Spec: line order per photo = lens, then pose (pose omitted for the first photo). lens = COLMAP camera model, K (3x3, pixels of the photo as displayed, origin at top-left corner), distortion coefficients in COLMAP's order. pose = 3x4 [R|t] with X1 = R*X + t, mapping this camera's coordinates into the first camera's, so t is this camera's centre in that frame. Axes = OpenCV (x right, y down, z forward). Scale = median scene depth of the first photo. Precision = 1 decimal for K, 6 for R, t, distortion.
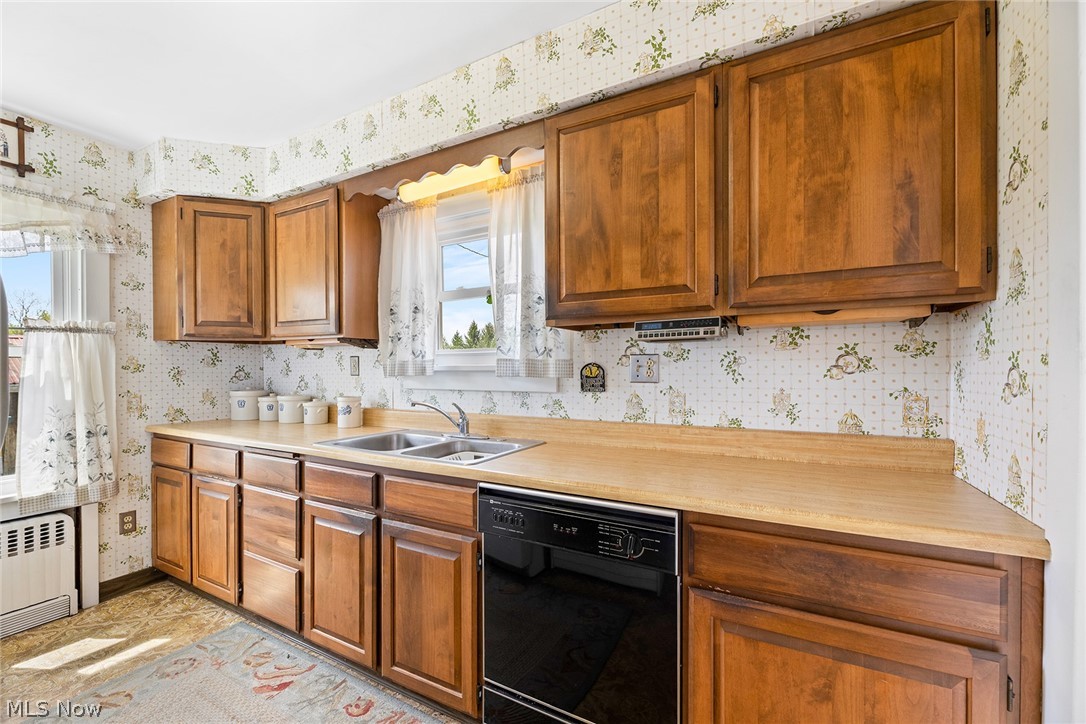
lens RADIAL K [[448.7, 0, 539.7], [0, 448.7, 369.1], [0, 0, 1]] dist [0.000728, -0.000228]
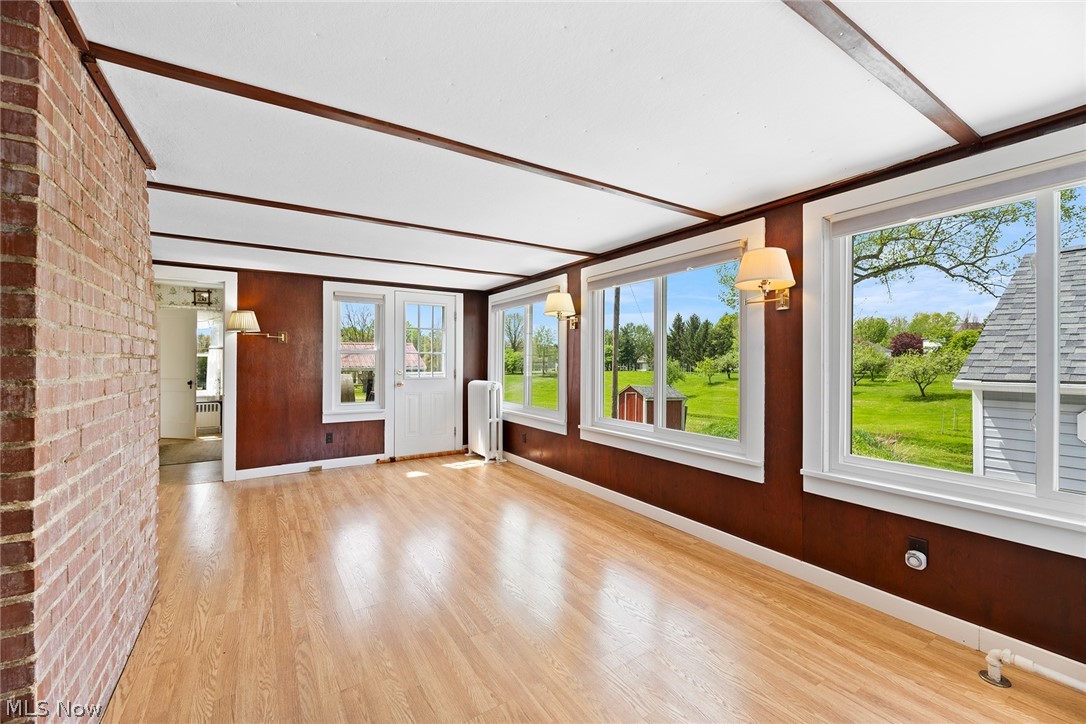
lens RADIAL K [[441.3, 0, 544.9], [0, 441.3, 359.9], [0, 0, 1]] dist [-0.000703, -0.000358]
pose [[0.880084, 0.004497, -0.474798, 2.668005], [-0.005021, 0.999987, 0.000164, -0.015720], [0.474792, 0.002239, 0.880095, -0.758613]]
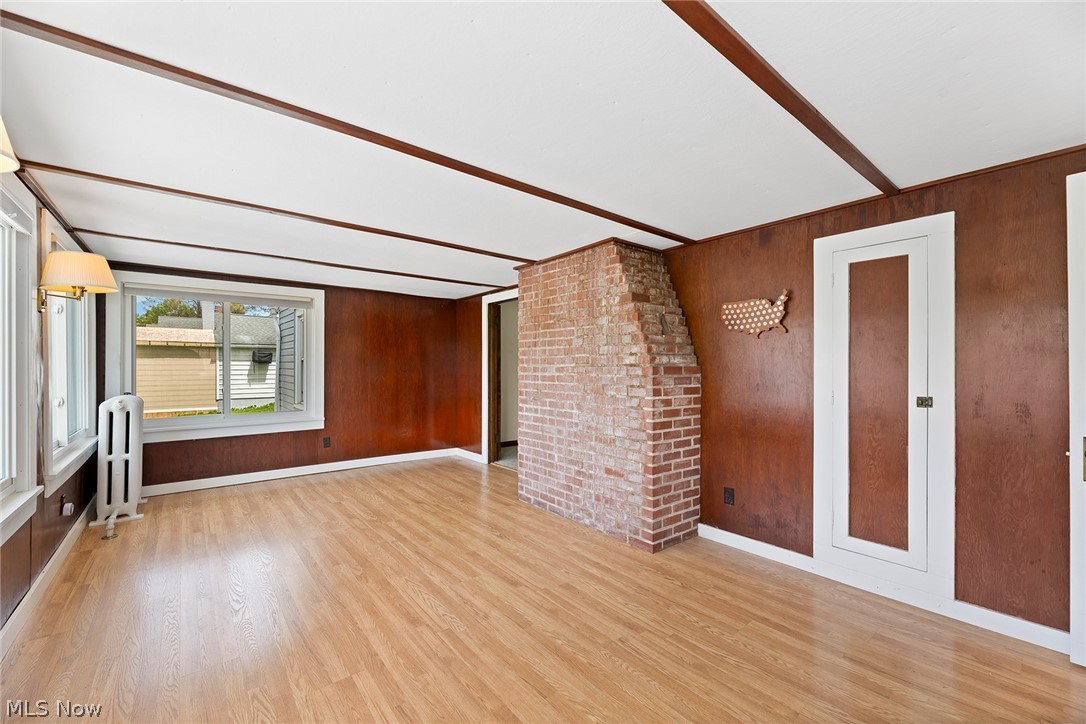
lens RADIAL K [[438.8, 0, 543.7], [0, 438.8, 366.4], [0, 0, 1]] dist [-0.000352, -0.000441]
pose [[-0.927423, 0.002603, 0.374004, 1.170688], [0.002398, 0.999997, -0.001014, -0.012823], [-0.374005, -0.000044, -0.927427, 1.056489]]
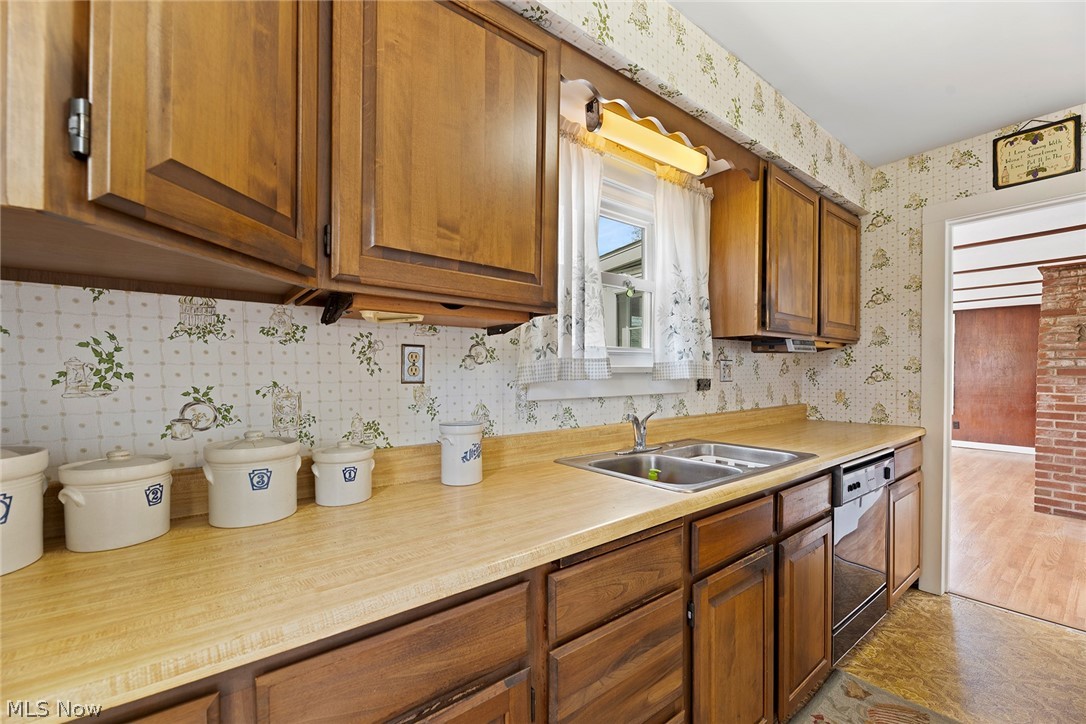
lens RADIAL K [[439.5, 0, 543.0], [0, 439.5, 382.1], [0, 0, 1]] dist [-0.001042, -0.000265]
pose [[0.404241, -0.023067, 0.914362, -0.952991], [-0.003354, 0.999638, 0.026701, -0.000781], [-0.914646, -0.013861, 0.404017, 0.793107]]
